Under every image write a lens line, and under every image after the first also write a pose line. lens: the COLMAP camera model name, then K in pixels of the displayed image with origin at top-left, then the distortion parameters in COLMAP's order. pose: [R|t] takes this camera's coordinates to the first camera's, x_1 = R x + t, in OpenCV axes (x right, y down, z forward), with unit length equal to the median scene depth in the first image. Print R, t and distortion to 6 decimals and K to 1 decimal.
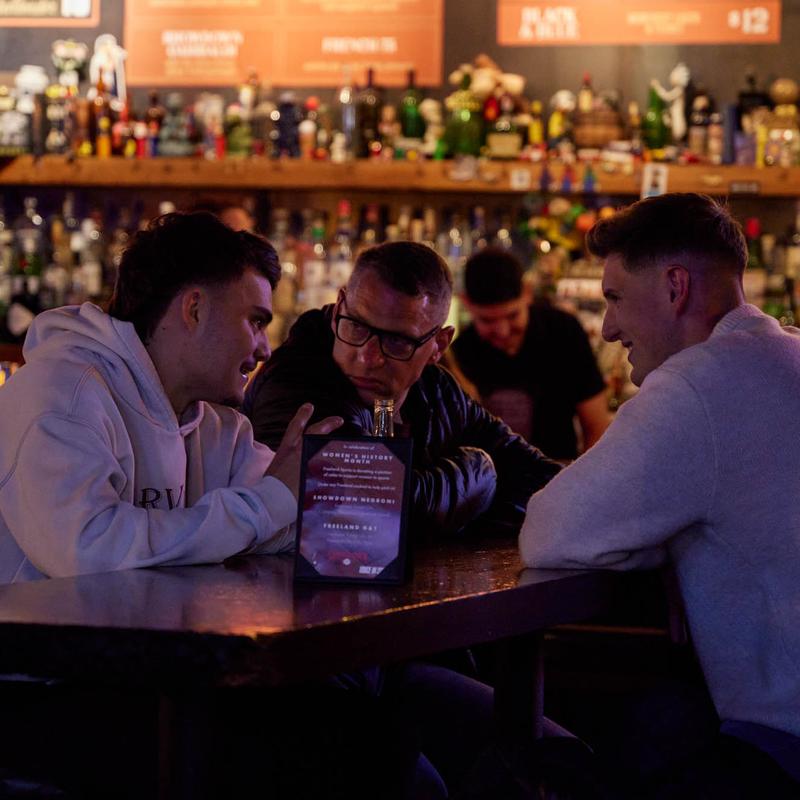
lens RADIAL K [[3395.1, 0, 400.0], [0, 3395.1, 399.9], [0, 0, 1]] dist [-0.044875, 0.000000]
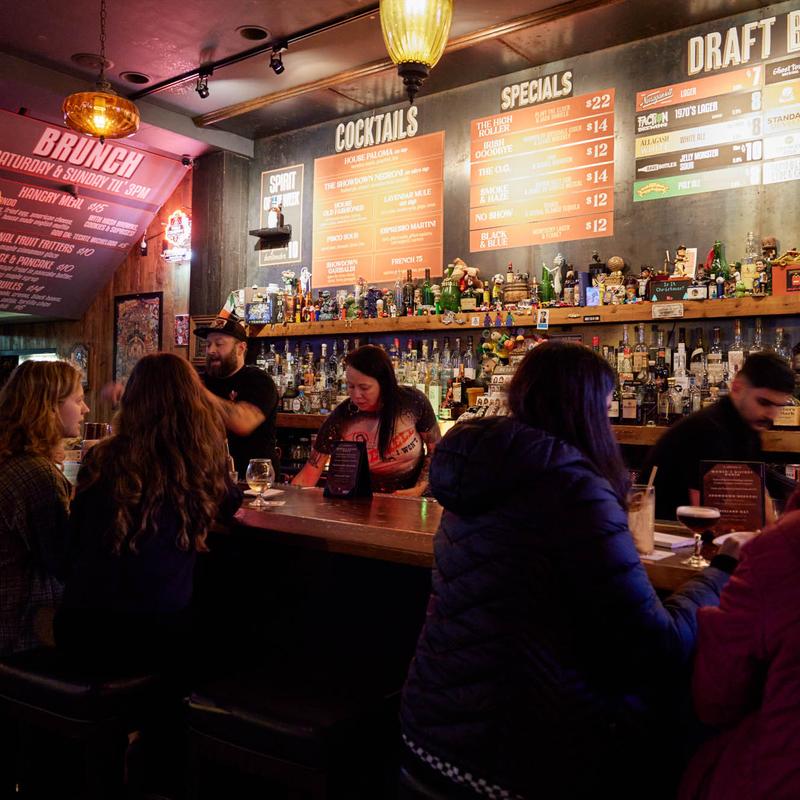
lens RADIAL K [[820.3, 0, 398.4], [0, 820.3, 396.6], [0, 0, 1]] dist [-0.003853, 0.000000]
pose [[0.962879, -0.011767, -0.269676, 0.115360], [0.003228, 0.999480, -0.032086, -0.009345], [0.269913, 0.030024, 0.962417, 0.553707]]
